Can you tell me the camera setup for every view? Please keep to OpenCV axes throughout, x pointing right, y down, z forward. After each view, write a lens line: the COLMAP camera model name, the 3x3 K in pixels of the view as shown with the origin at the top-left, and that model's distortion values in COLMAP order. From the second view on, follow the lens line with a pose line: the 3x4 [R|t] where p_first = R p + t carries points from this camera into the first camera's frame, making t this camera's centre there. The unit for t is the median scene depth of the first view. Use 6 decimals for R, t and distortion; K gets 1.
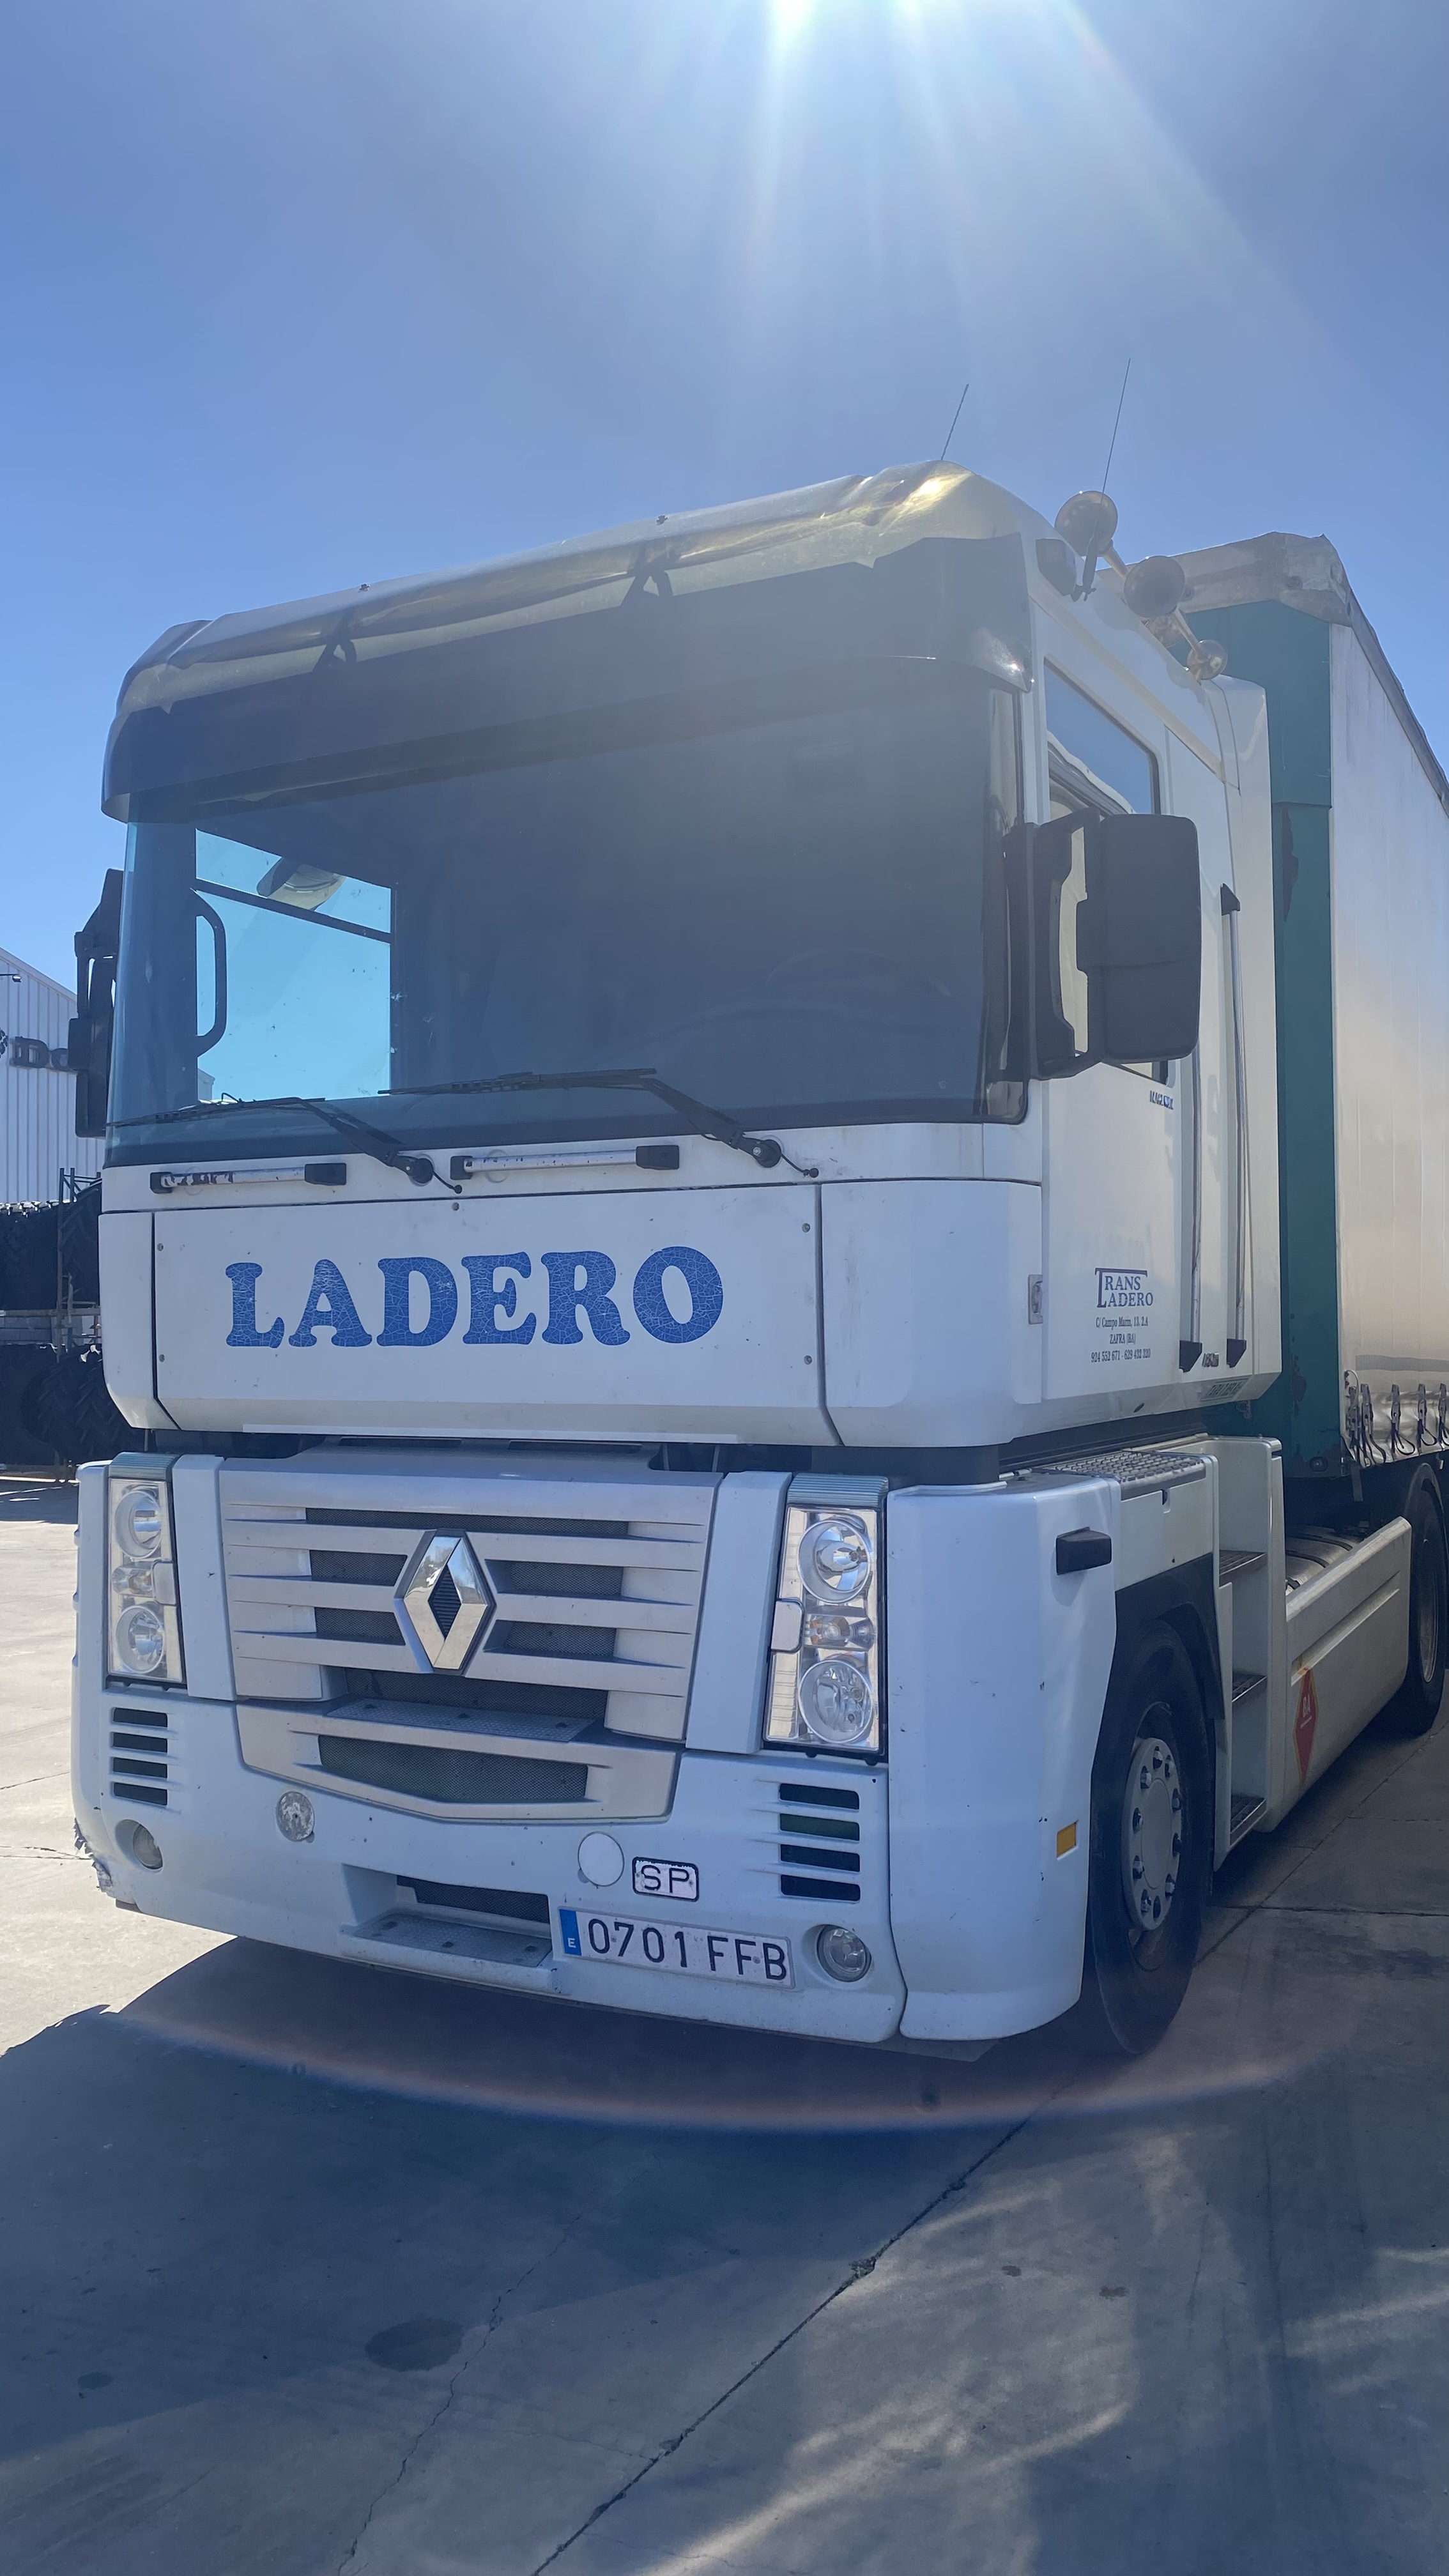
lens RADIAL K [[1954.4, 0, 722.1], [0, 1954.4, 1226.5], [0, 0, 1]] dist [0.101413, -0.000719]
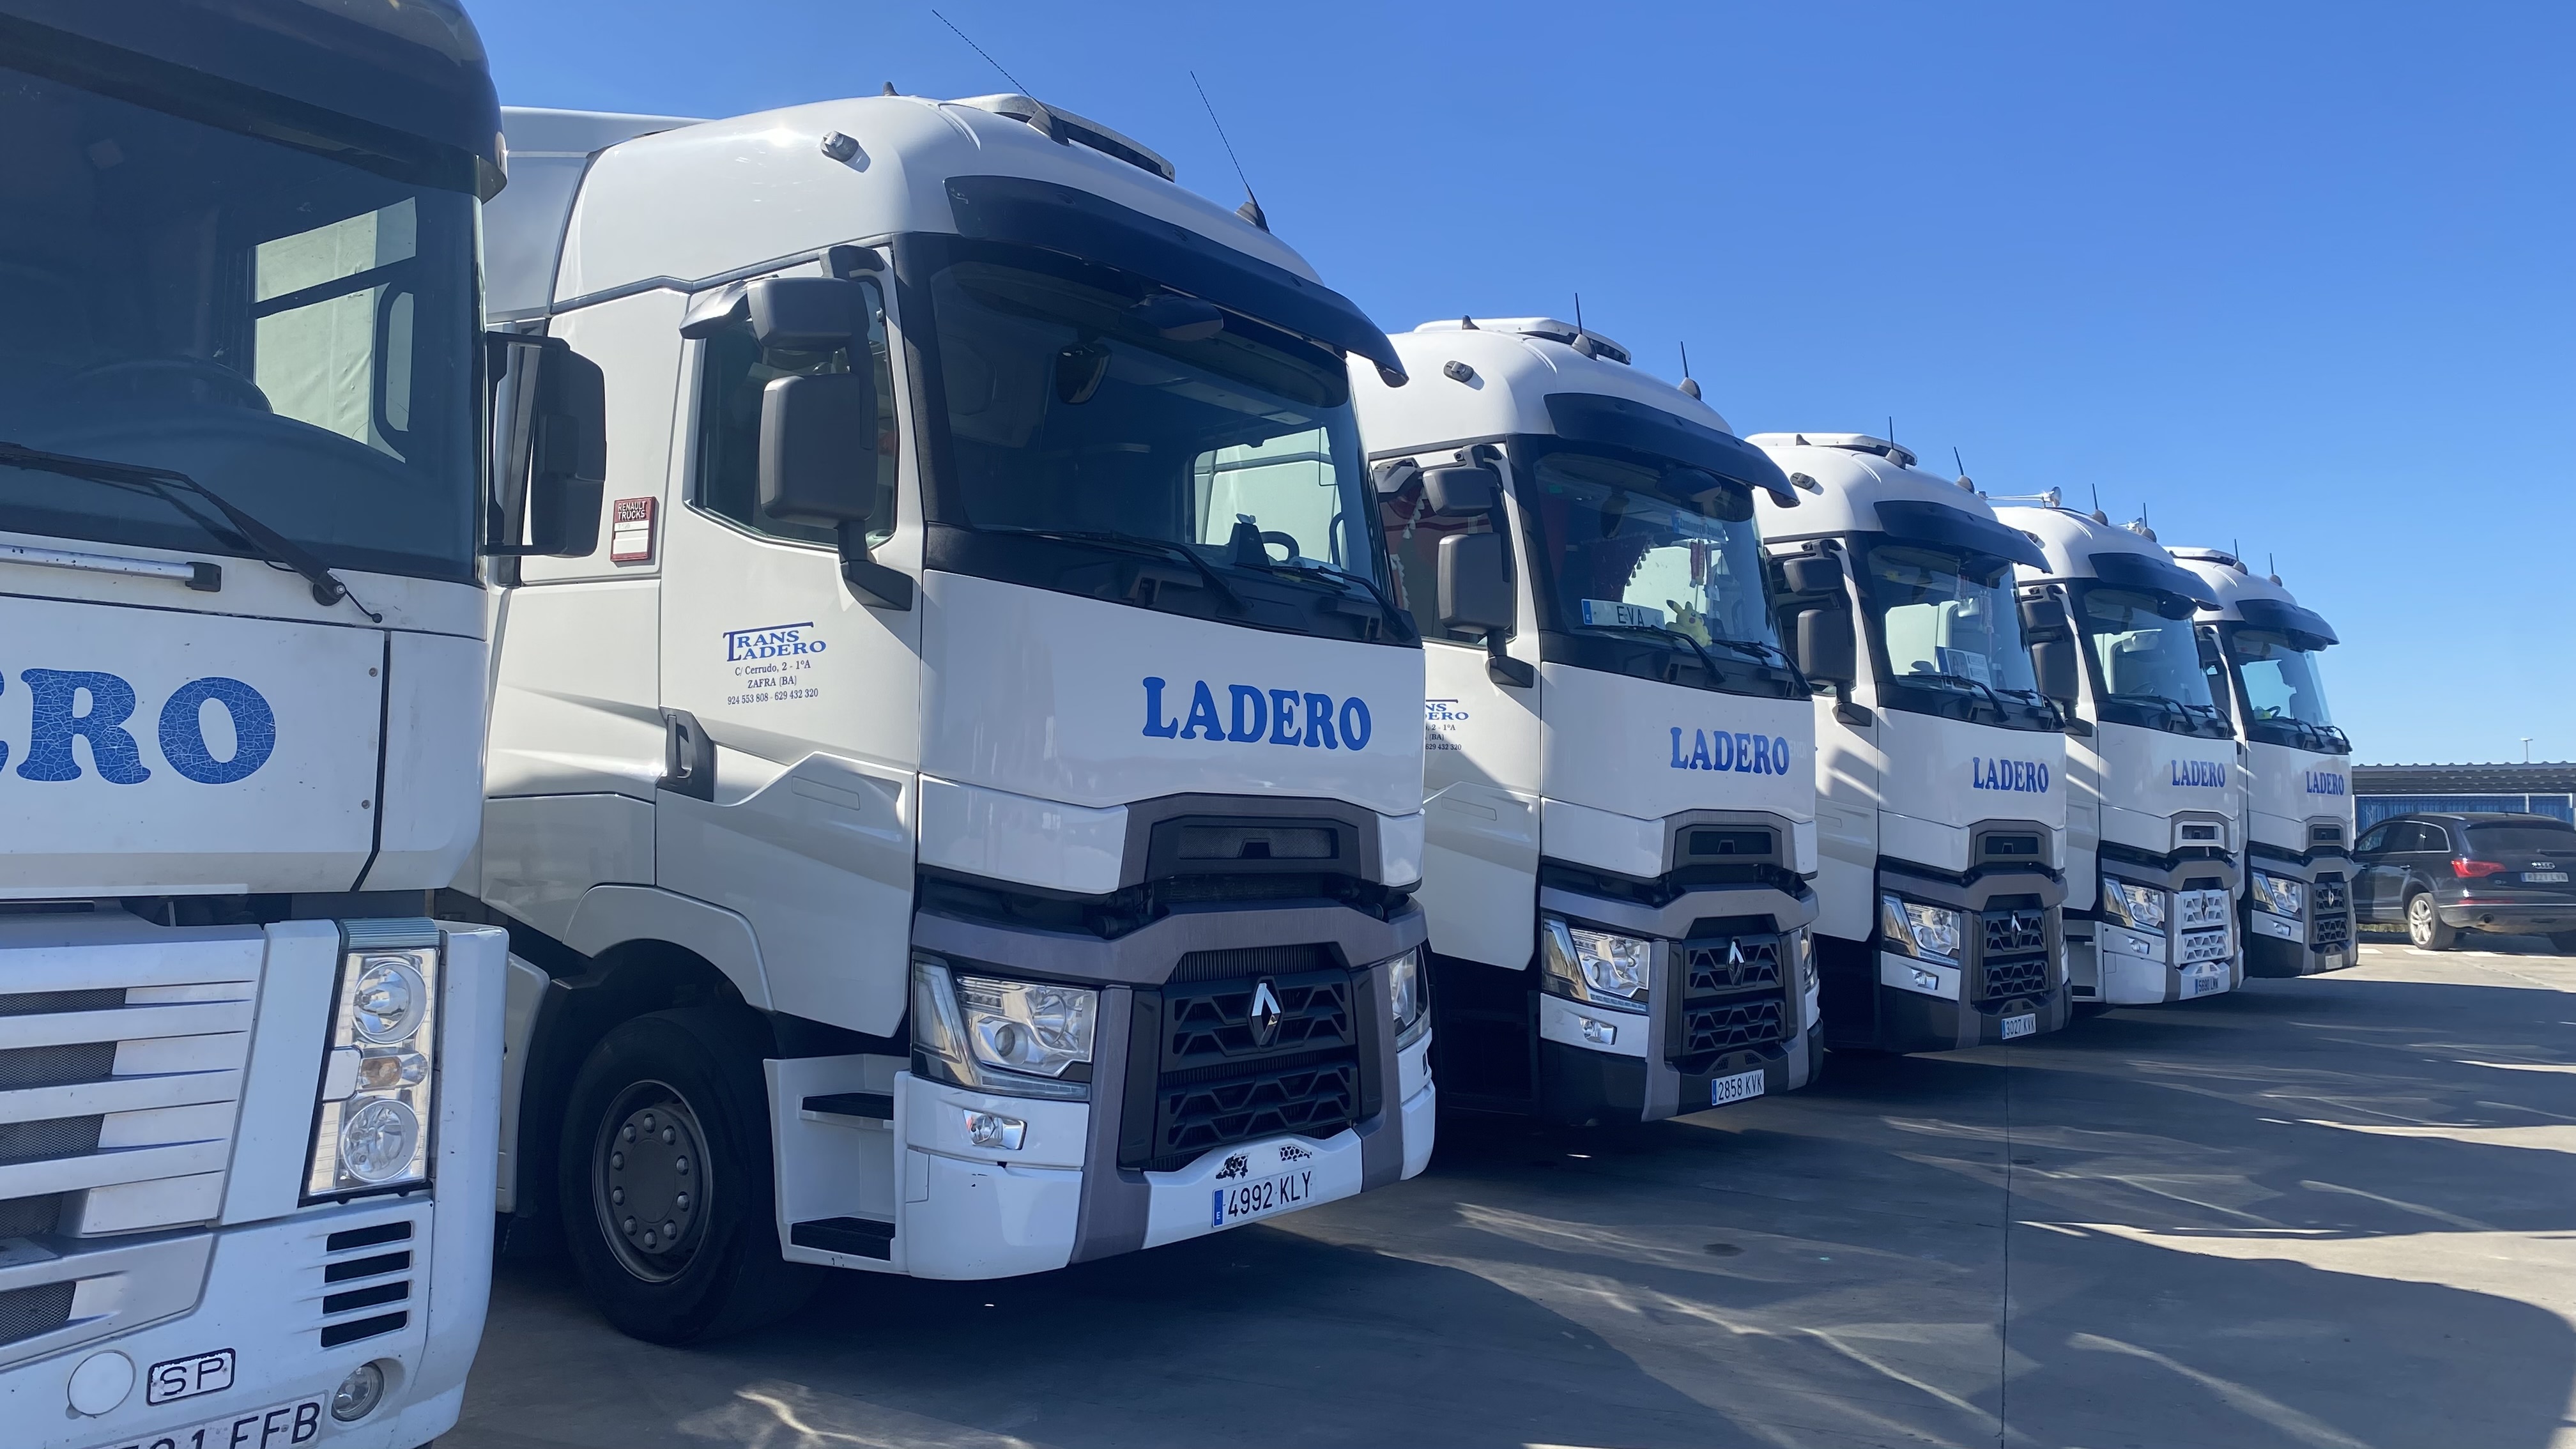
lens RADIAL K [[1954.4, 0, 1288.0], [0, 1954.4, 724.5], [0, 0, 1]] dist [0.101413, -0.000719]
pose [[0.180033, 0.077879, 0.980573, -0.881192], [-0.039888, 0.996619, -0.071830, 0.082134], [-0.982851, -0.026182, 0.182531, 0.353256]]
